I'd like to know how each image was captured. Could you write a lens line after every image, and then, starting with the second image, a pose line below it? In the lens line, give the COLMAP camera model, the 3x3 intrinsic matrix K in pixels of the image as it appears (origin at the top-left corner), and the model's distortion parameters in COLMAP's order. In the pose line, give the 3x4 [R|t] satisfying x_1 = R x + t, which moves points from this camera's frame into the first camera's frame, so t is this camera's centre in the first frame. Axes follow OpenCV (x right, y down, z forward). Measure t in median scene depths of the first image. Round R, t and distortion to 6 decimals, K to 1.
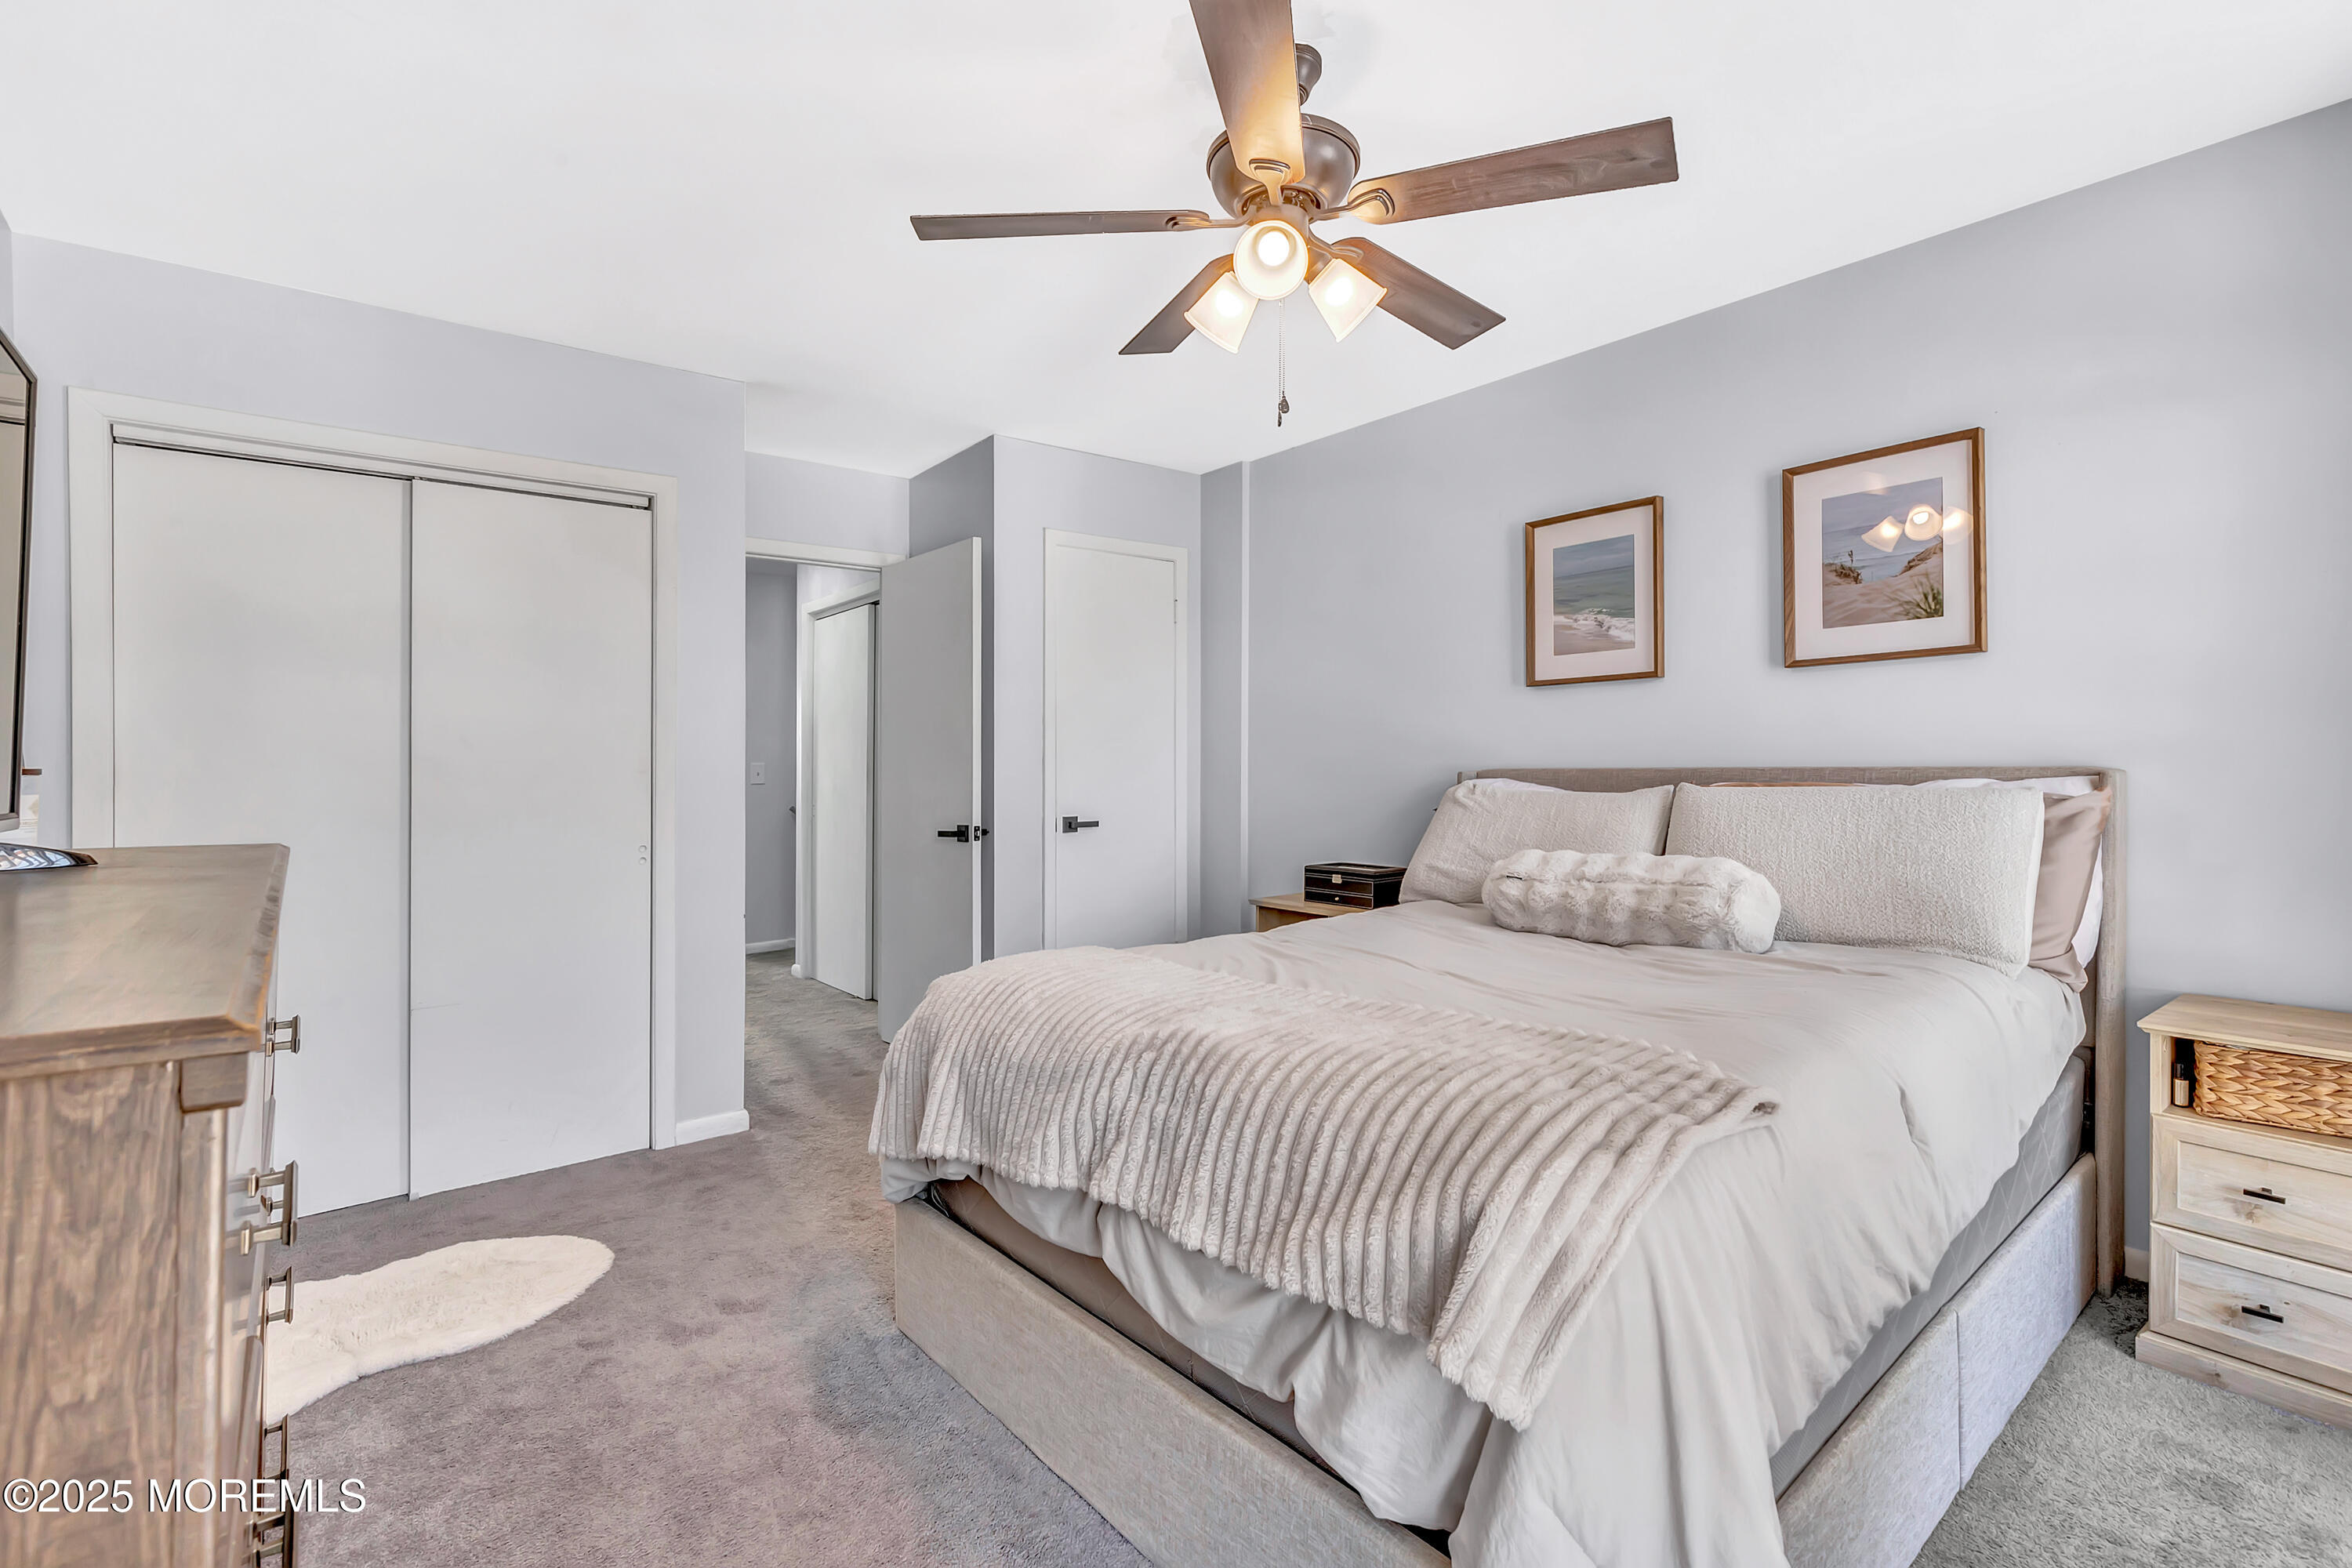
lens RADIAL K [[1073.0, 0, 1167.2], [0, 1073.0, 781.0], [0, 0, 1]] dist [-0.000138, -0.000027]
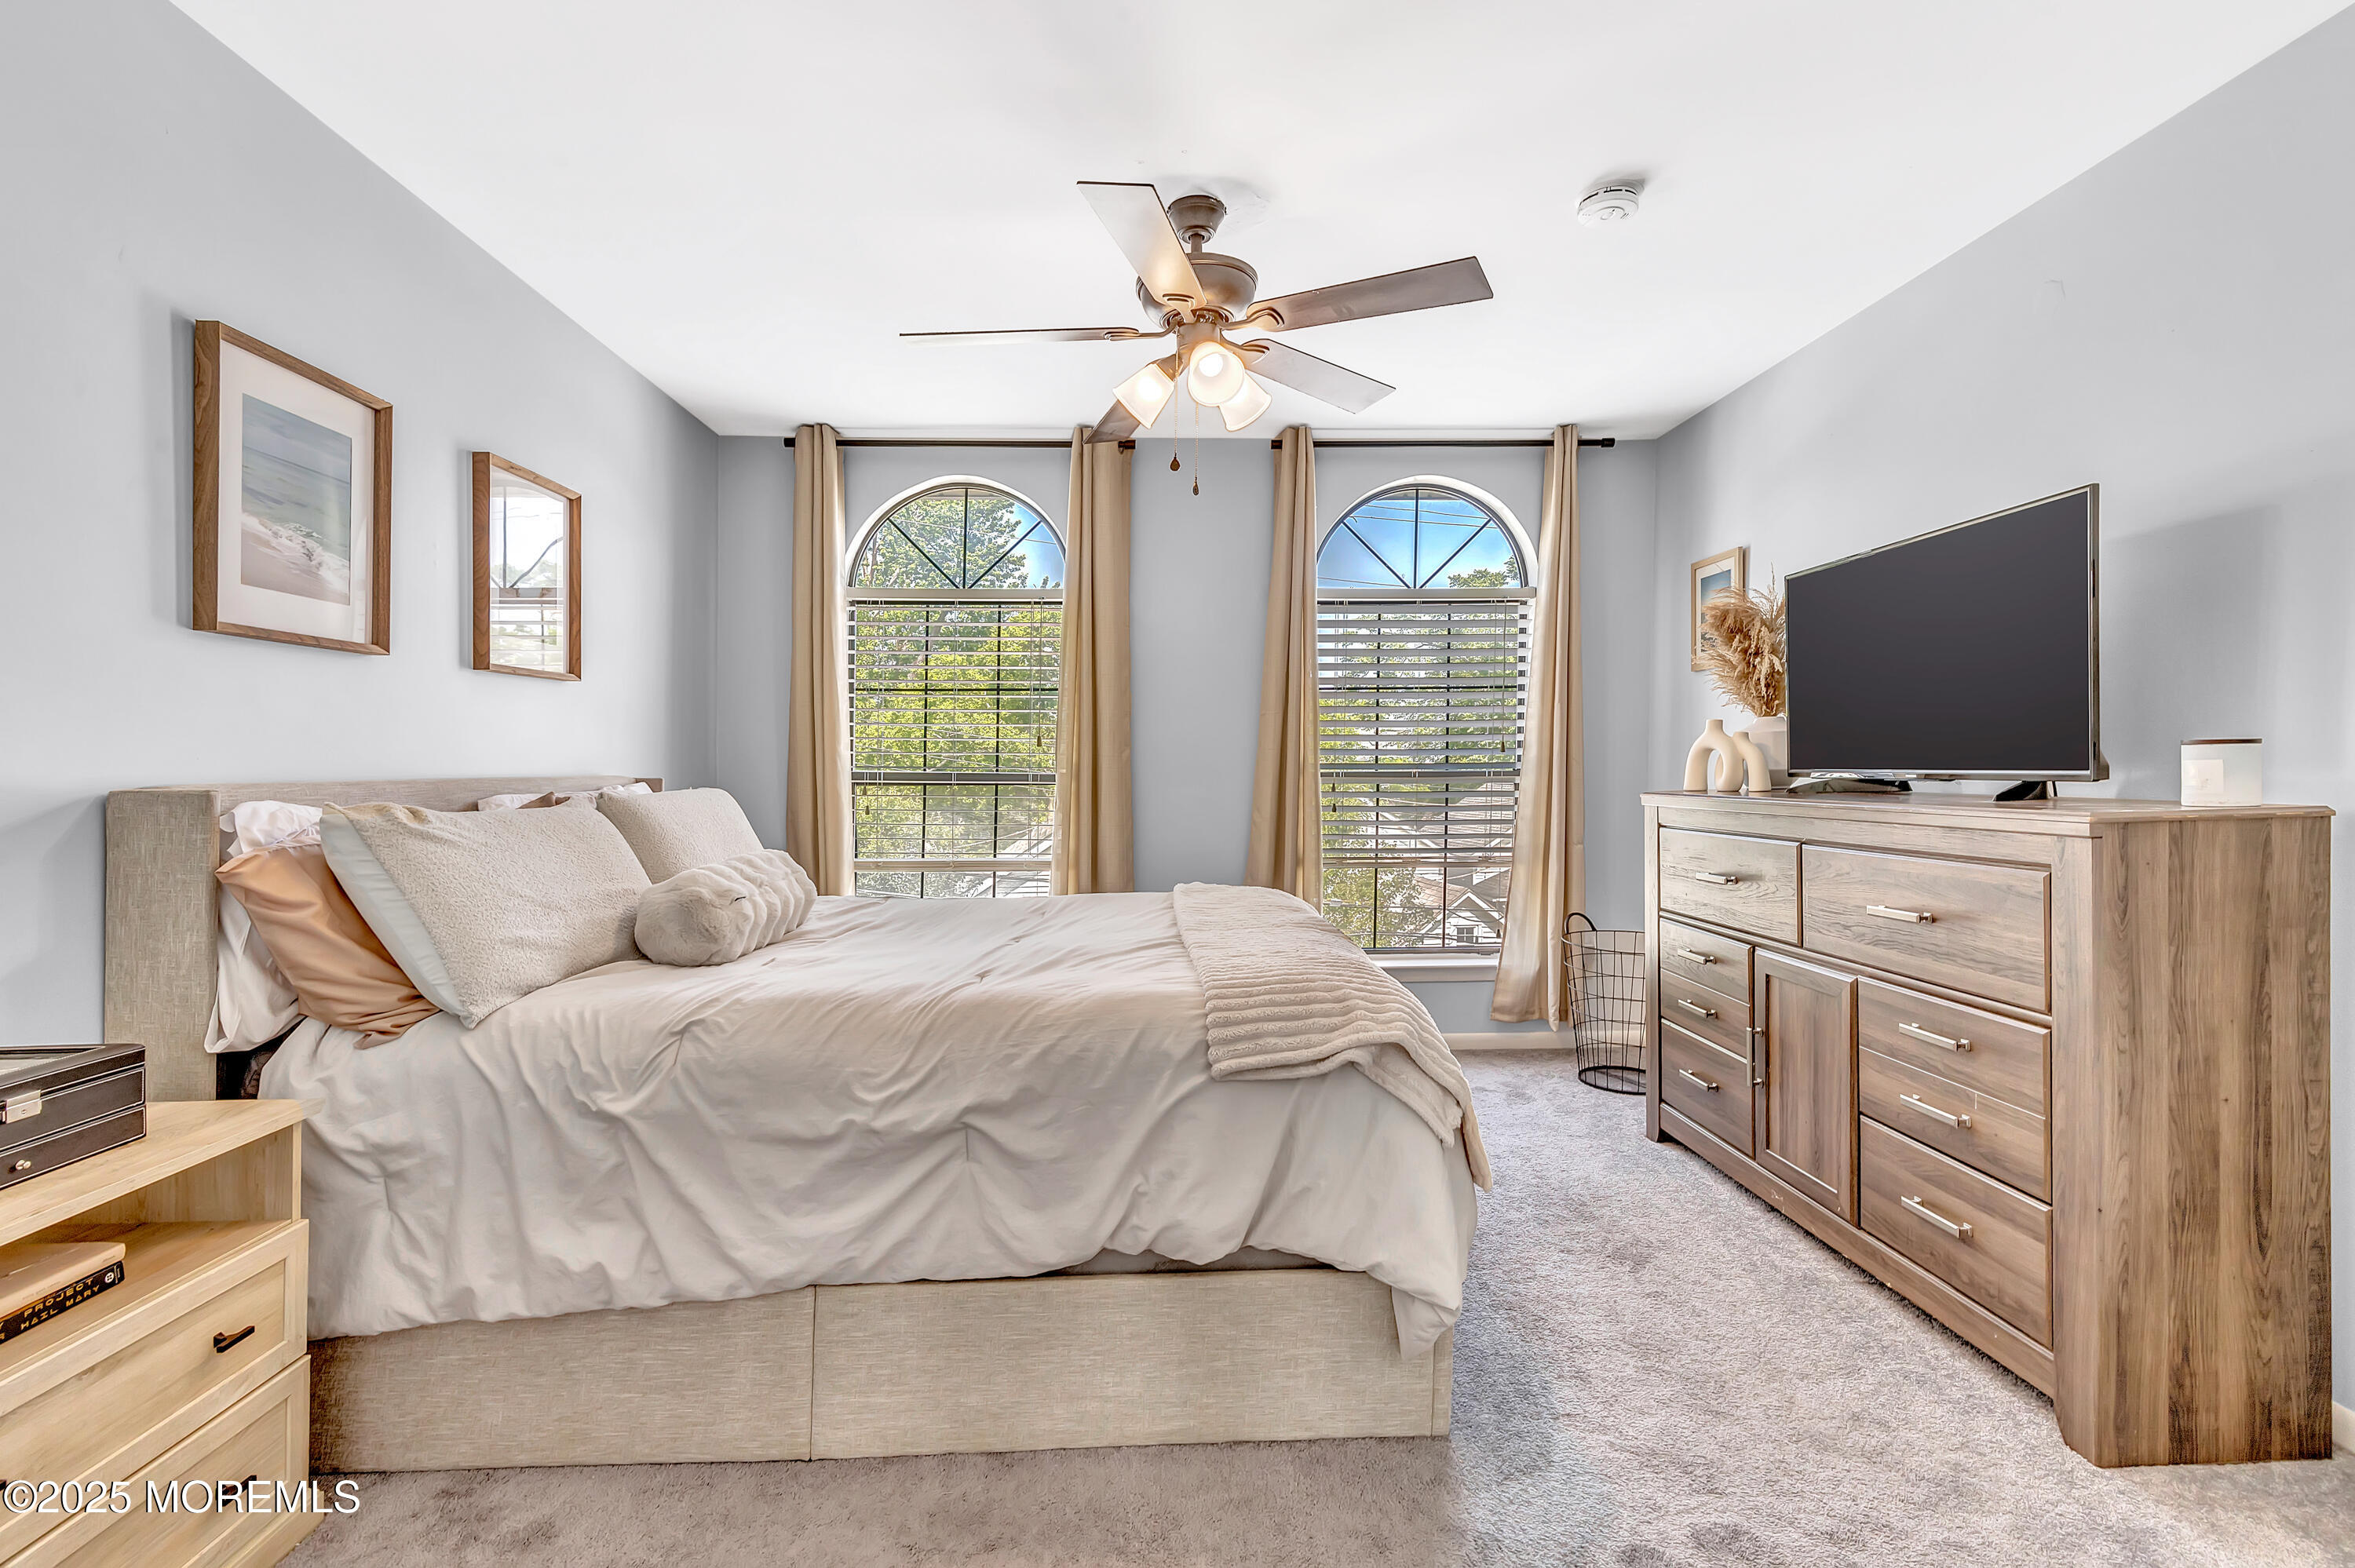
lens RADIAL K [[1074.3, 0, 1180.7], [0, 1074.3, 778.9], [0, 0, 1]] dist [-0.000138, -0.000027]
pose [[-0.781343, 0.001964, 0.624099, -0.379860], [0.008982, 0.999927, 0.008099, -0.014069], [-0.624037, 0.011934, -0.781303, 1.141632]]
